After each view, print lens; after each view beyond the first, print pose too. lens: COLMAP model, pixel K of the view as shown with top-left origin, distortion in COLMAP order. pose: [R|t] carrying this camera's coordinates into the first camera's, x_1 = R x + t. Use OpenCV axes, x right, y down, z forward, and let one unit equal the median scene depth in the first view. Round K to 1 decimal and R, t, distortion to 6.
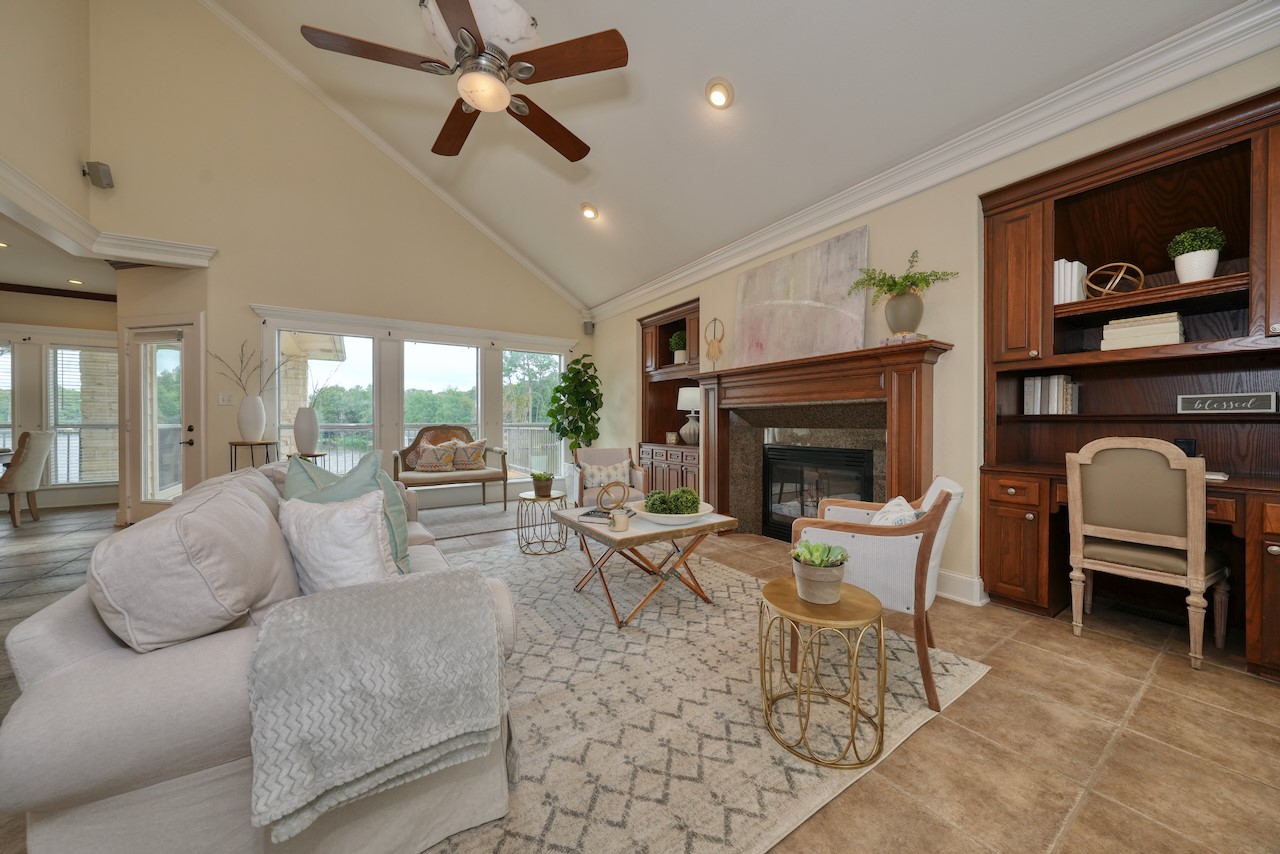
lens RADIAL K [[434.1, 0, 645.9], [0, 434.1, 424.4], [0, 0, 1]] dist [-0.000198, -0.000009]
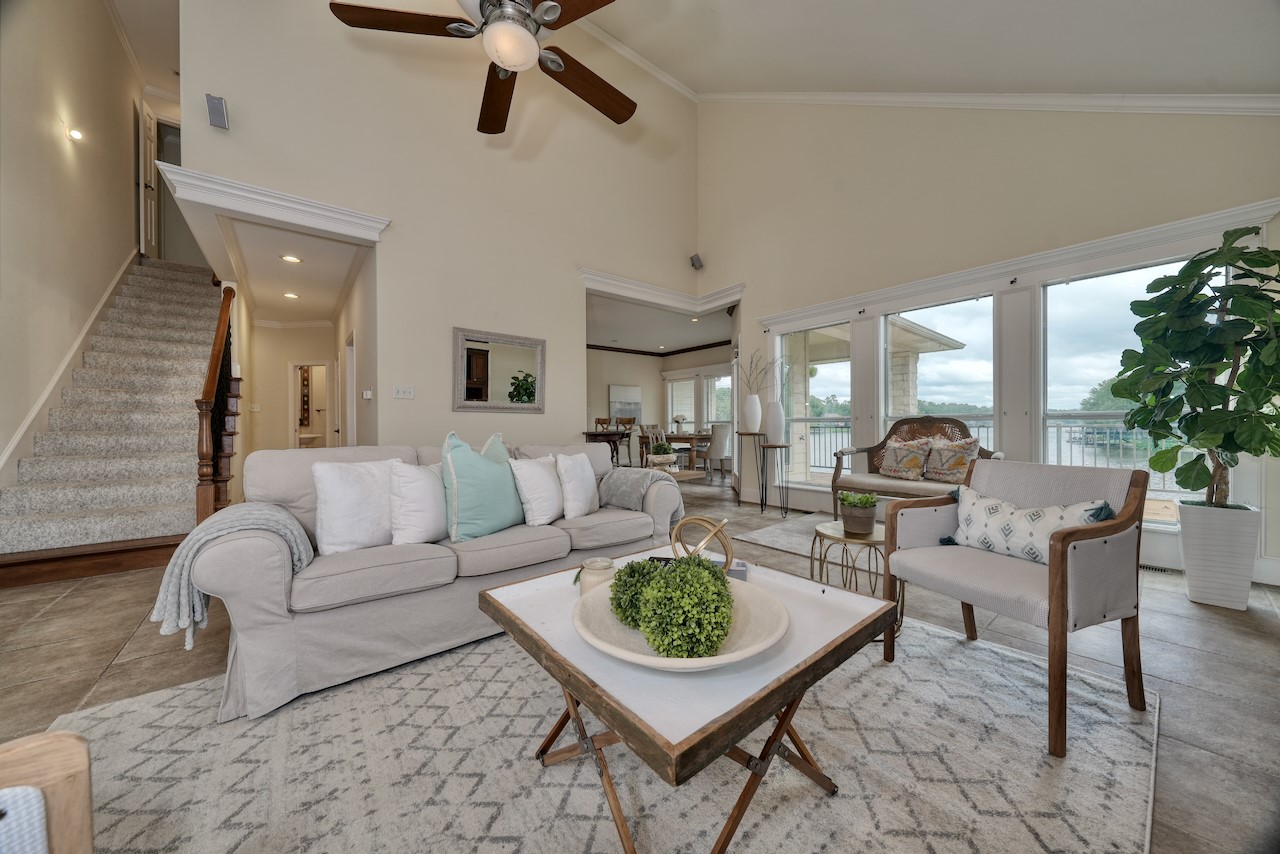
lens RADIAL K [[435.5, 0, 640.0], [0, 435.5, 427.0], [0, 0, 1]] dist [-0.000742, -0.000086]
pose [[0.084501, 0.005320, -0.996409, 0.363281], [0.004761, 0.999972, 0.005742, 0.020307], [0.996412, -0.005229, 0.084473, 0.756554]]
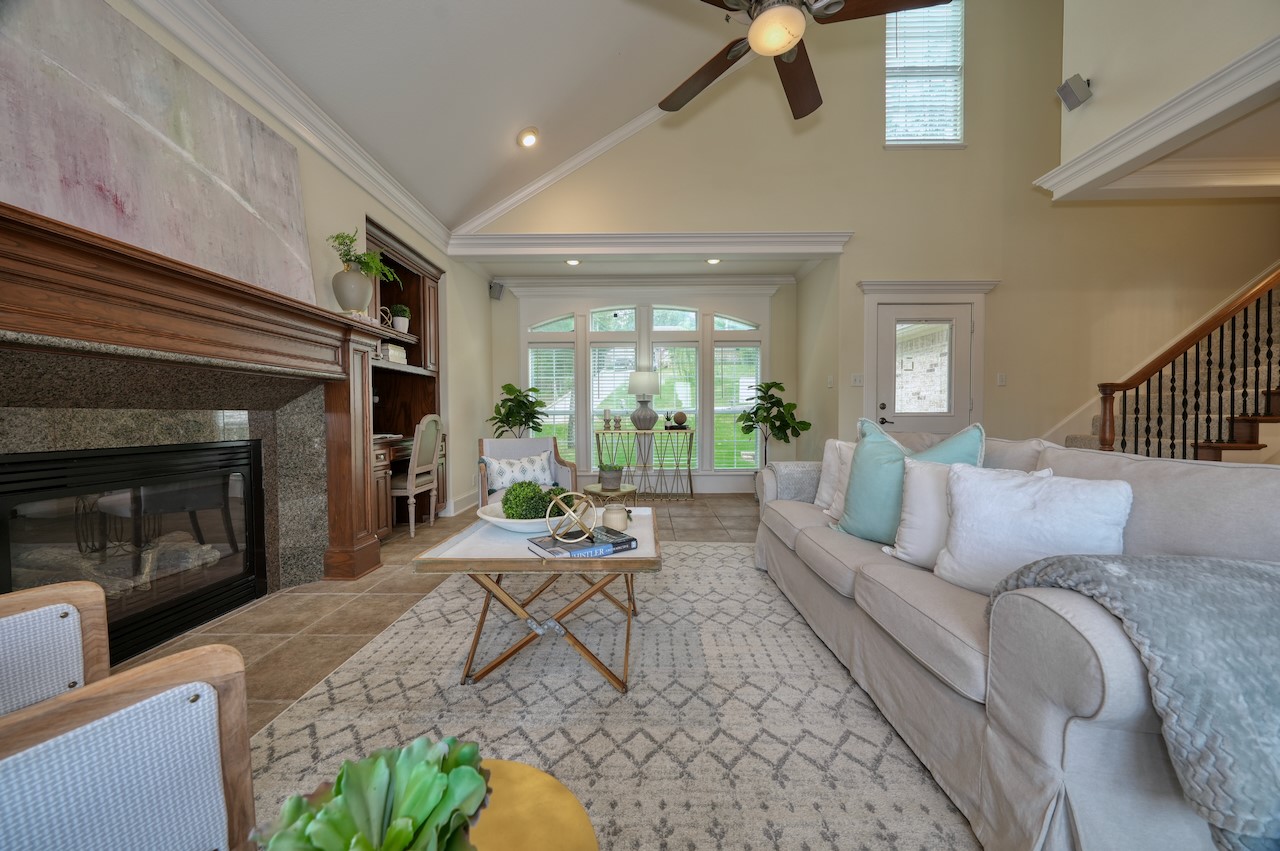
lens RADIAL K [[435.5, 0, 640.0], [0, 435.5, 425.5], [0, 0, 1]] dist [-0.000742, -0.000086]
pose [[-0.820432, -0.002687, 0.571738, -0.421440], [0.011106, 0.999725, 0.020635, 0.027077], [-0.571636, 0.023280, -0.820177, 1.223192]]
